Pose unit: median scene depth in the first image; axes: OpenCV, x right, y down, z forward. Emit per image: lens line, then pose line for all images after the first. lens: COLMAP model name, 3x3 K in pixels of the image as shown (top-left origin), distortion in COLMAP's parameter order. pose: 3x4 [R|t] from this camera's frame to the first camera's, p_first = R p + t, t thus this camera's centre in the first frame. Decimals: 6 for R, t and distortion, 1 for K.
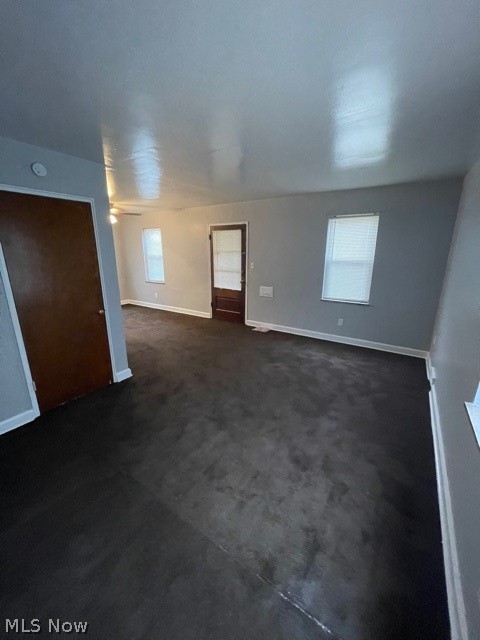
lens RADIAL K [[258.5, 0, 240.0], [0, 258.5, 320.0], [0, 0, 1]] dist [0.000617, 0.000312]
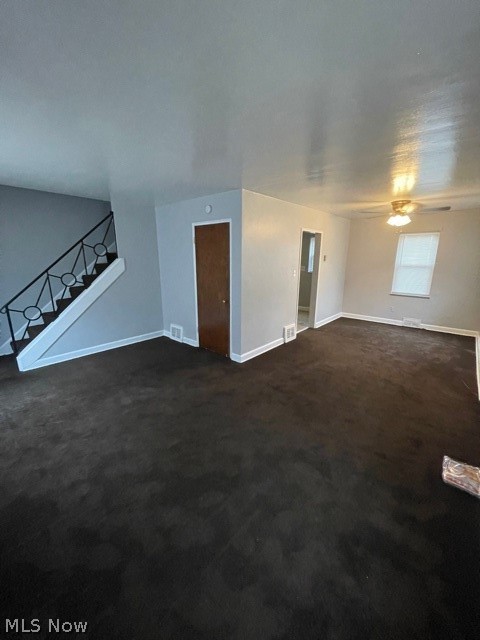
lens RADIAL K [[258.5, 0, 240.0], [0, 258.5, 320.0], [0, 0, 1]] dist [0.000617, 0.000312]
pose [[-0.139583, 0.247832, -0.958695, 0.762870], [-0.265834, 0.923253, 0.277374, -0.334062], [0.953860, 0.293570, -0.062988, 1.162387]]
